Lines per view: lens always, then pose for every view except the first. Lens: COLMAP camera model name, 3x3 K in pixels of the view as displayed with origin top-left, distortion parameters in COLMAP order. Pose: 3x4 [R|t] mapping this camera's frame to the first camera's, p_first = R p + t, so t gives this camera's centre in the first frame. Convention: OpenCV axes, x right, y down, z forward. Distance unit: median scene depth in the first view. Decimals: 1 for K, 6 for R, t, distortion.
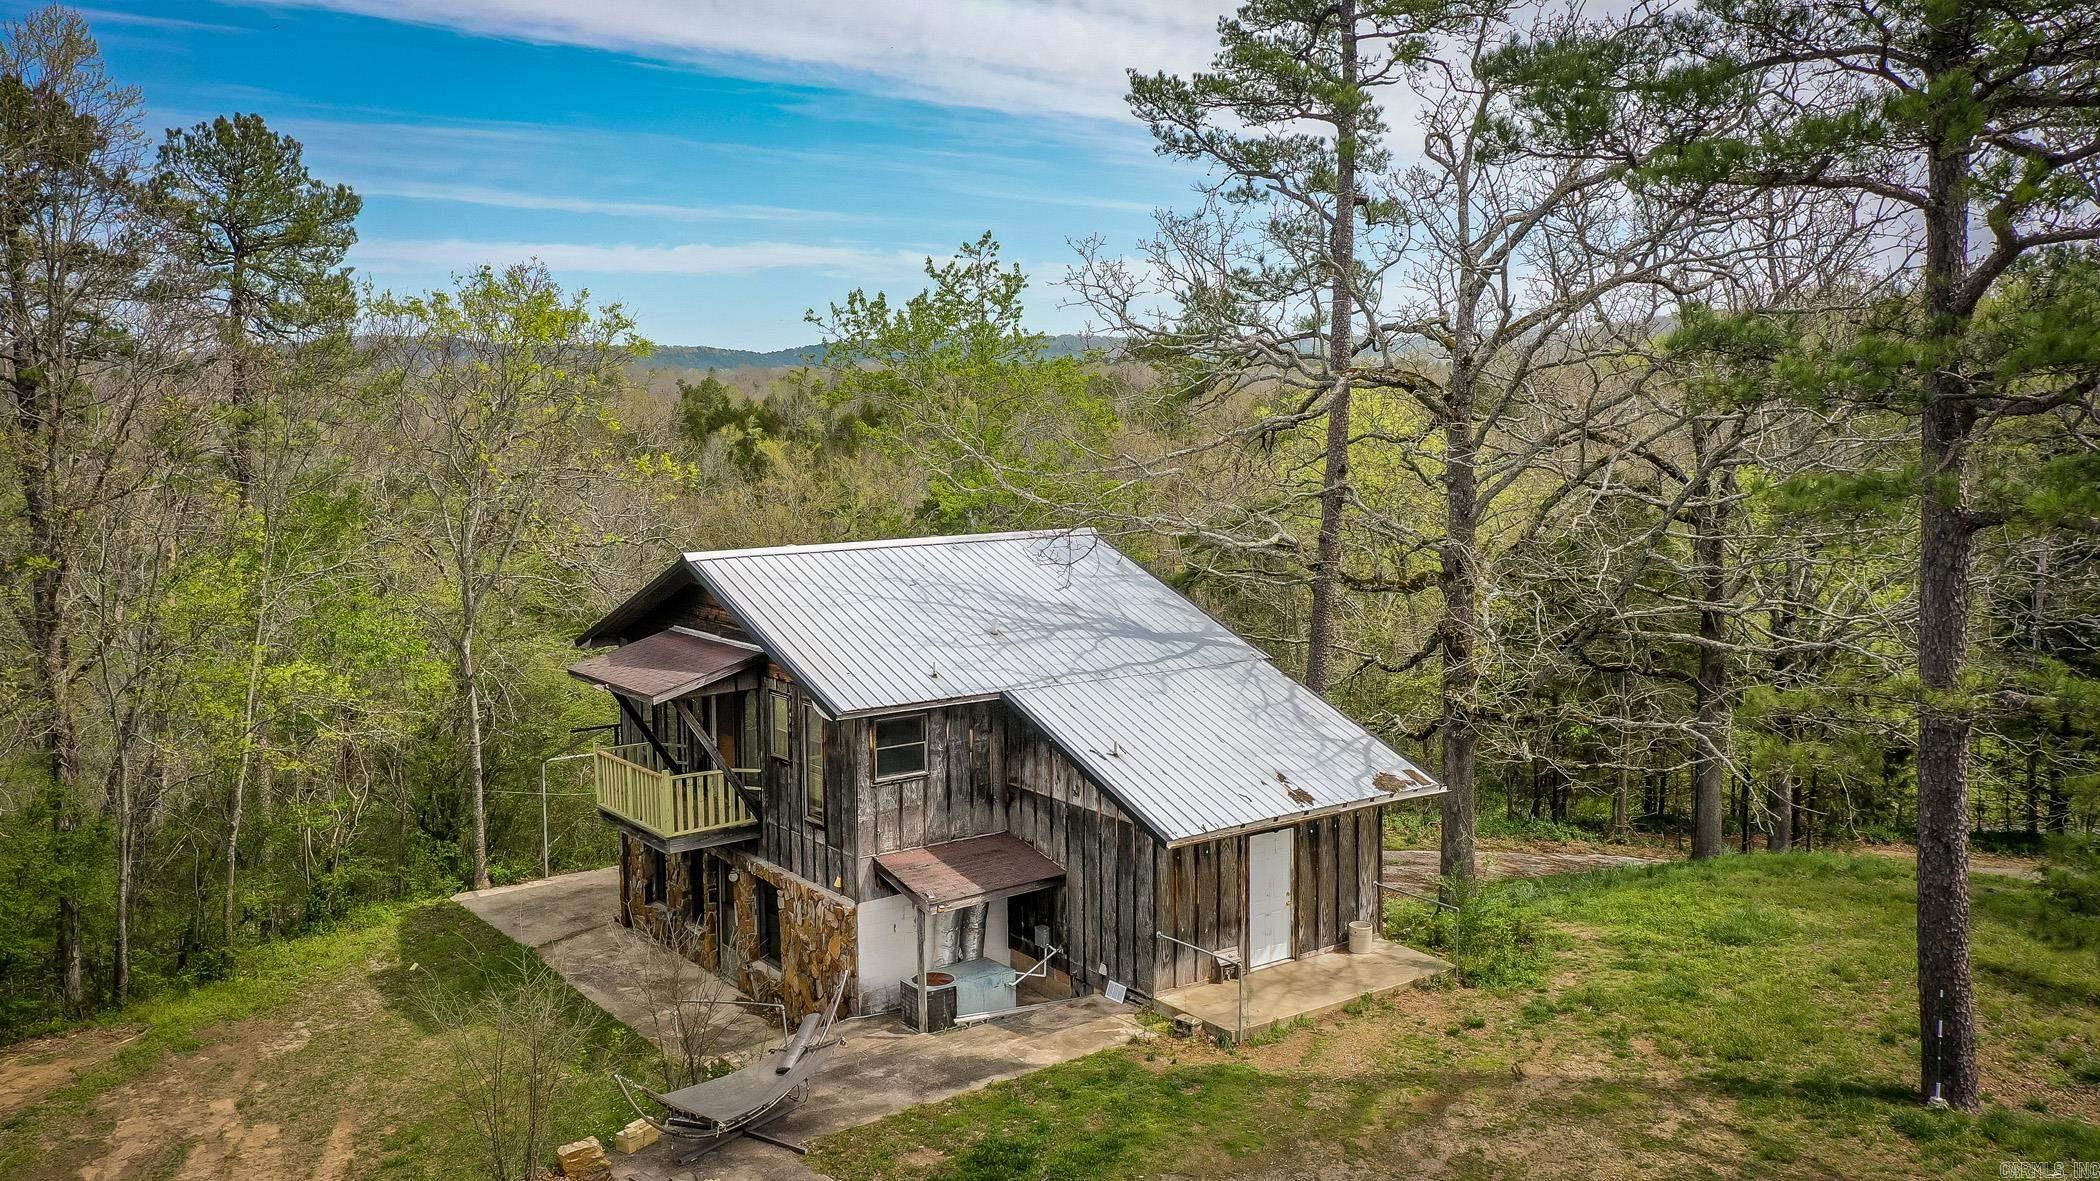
lens RADIAL K [[1686.1, 0, 1058.5], [0, 1686.1, 579.0], [0, 0, 1]] dist [0.027350, 0.003447]
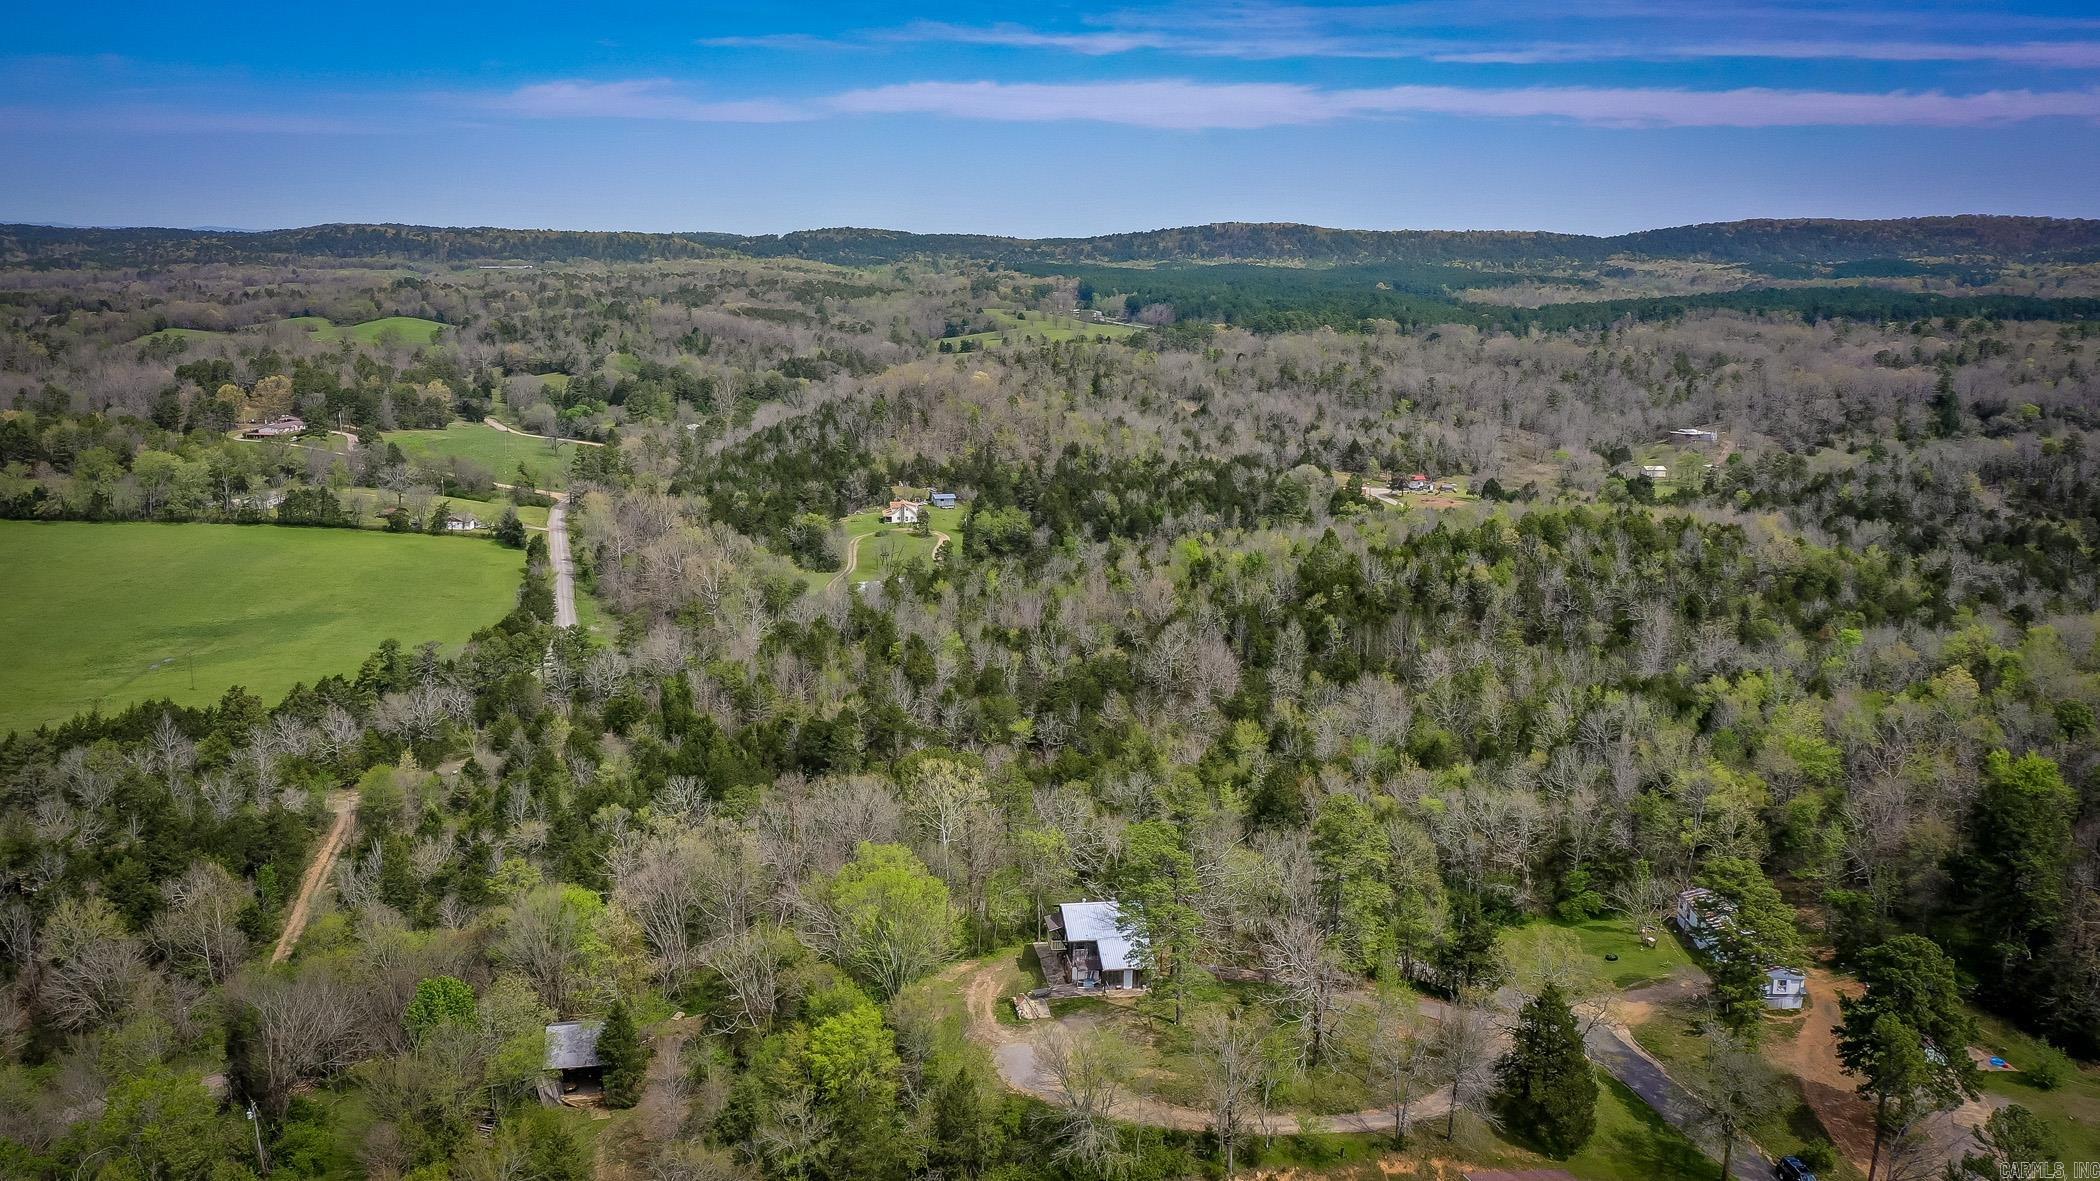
lens RADIAL K [[1739.2, 0, 1063.5], [0, 1739.2, 585.5], [0, 0, 1]] dist [0.026751, 0.007393]
pose [[0.889175, 0.104797, -0.445405, 2.816547], [-0.069746, 0.993086, 0.094423, -1.998423], [0.452221, -0.052893, 0.890336, -5.180365]]
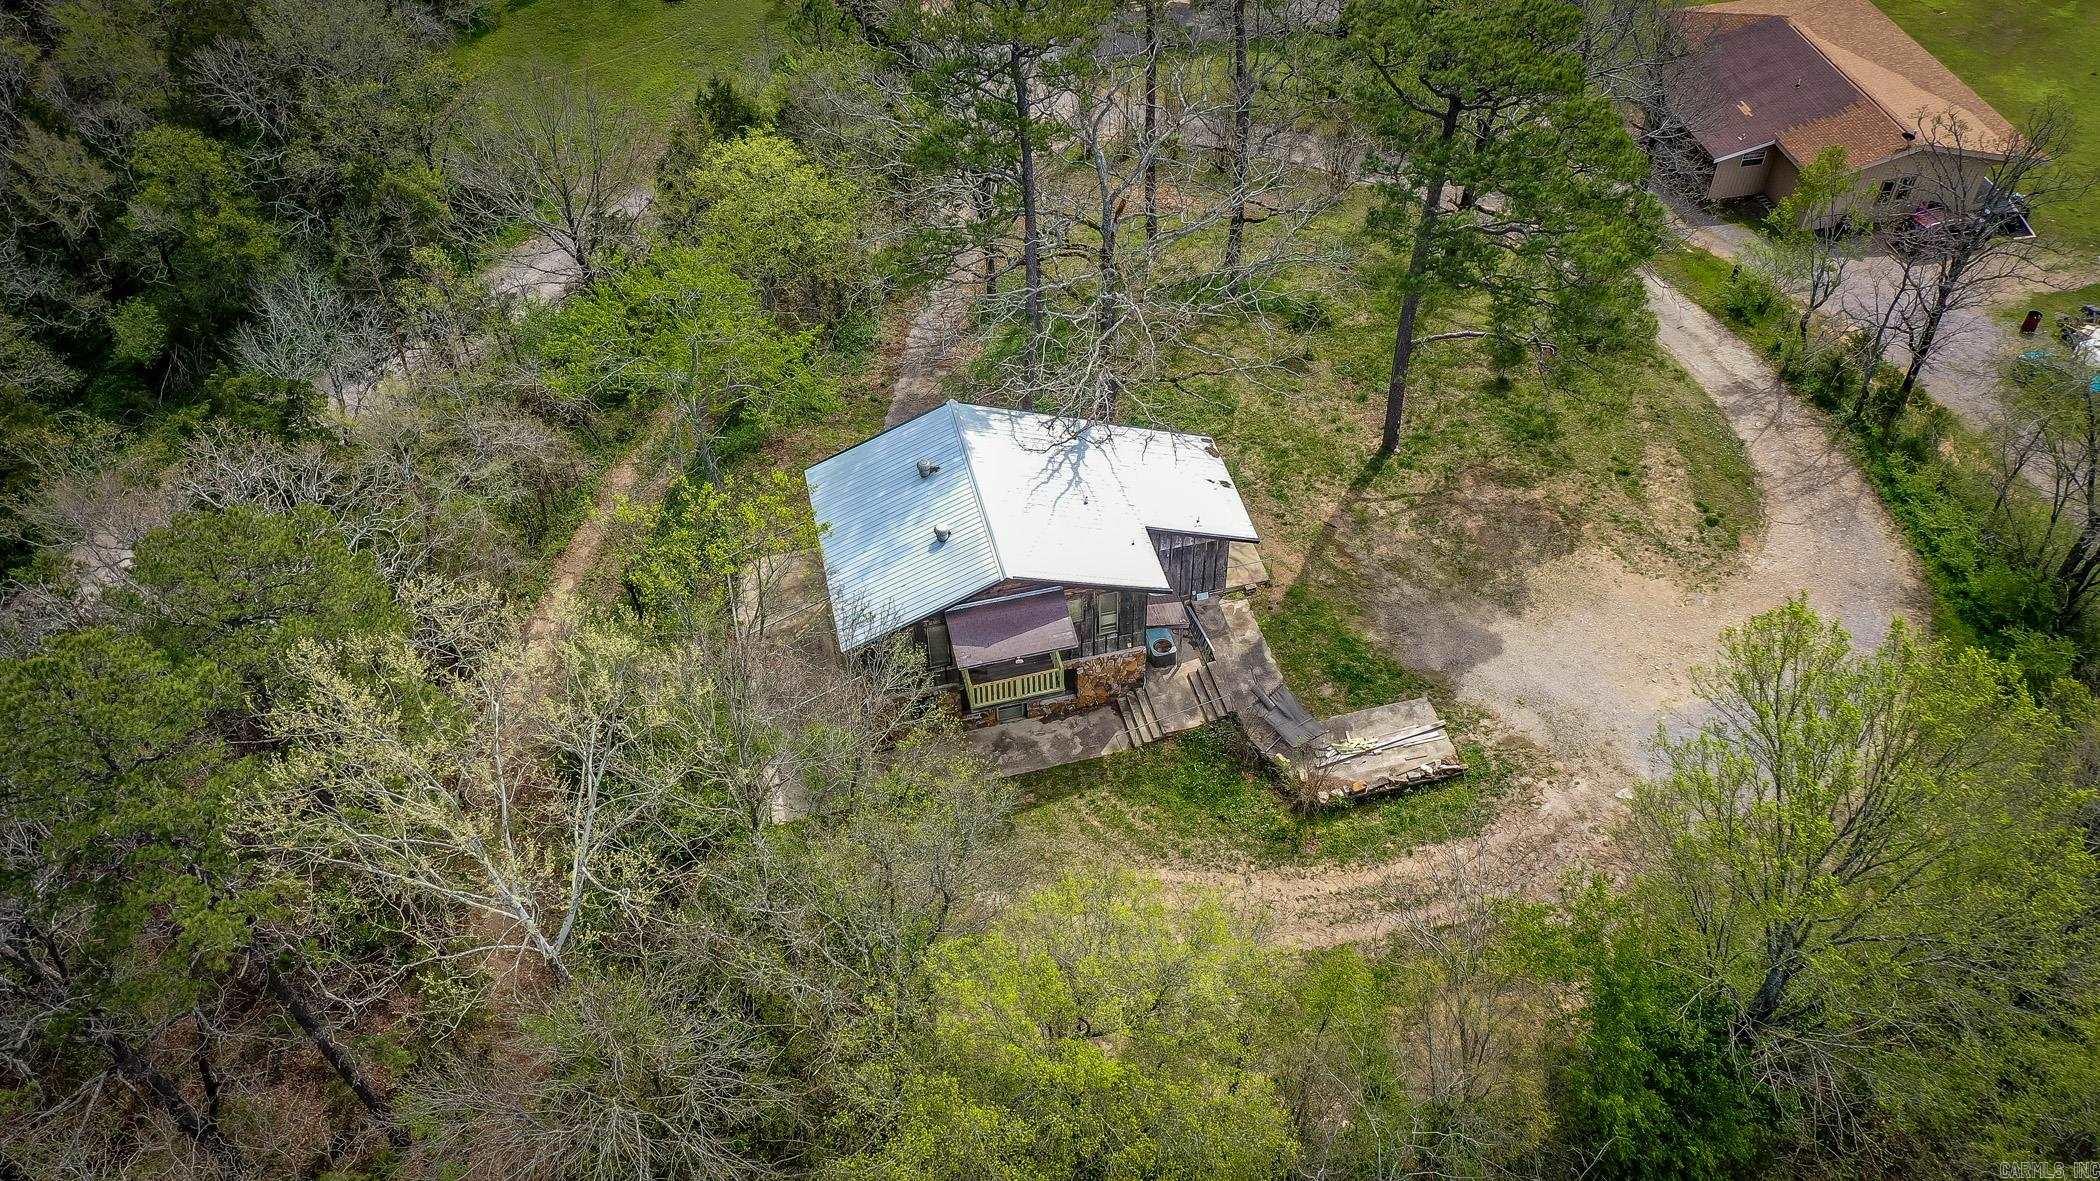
lens RADIAL K [[1686.1, 0, 1058.5], [0, 1686.1, 579.0], [0, 0, 1]] dist [0.027350, 0.003447]
pose [[0.374689, -0.659335, 0.651833, -1.546831], [0.104783, 0.728659, 0.676813, -1.374558], [-0.921211, -0.185293, 0.342107, 0.381209]]
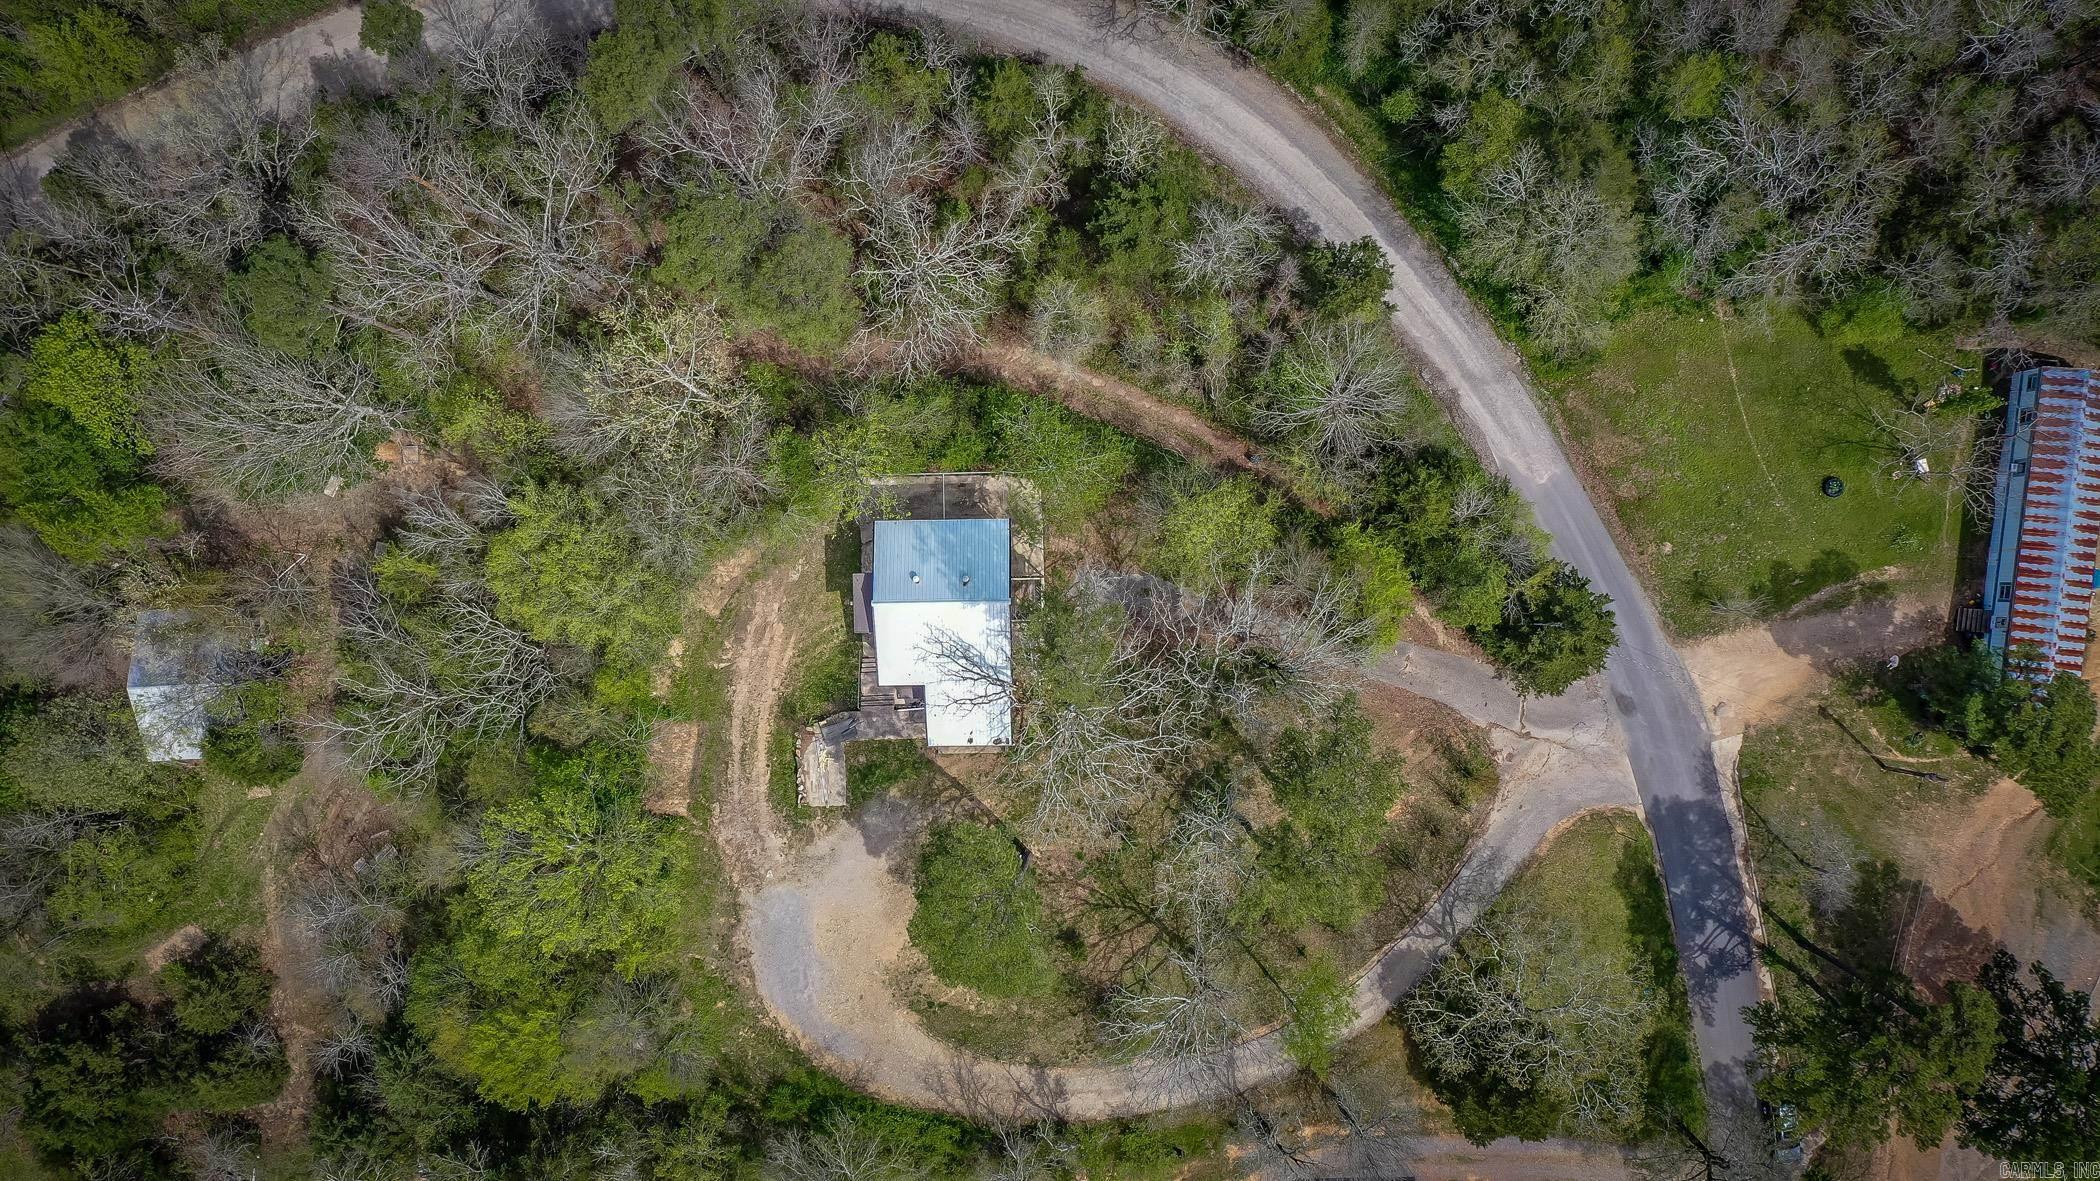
lens RADIAL K [[1686.1, 0, 1058.5], [0, 1686.1, 579.0], [0, 0, 1]] dist [0.027350, 0.003447]
pose [[0.822344, 0.568981, -0.003419, 0.106391], [-0.054678, 0.085004, 0.994879, -4.196311], [0.566358, -0.817946, 0.101014, 1.017729]]
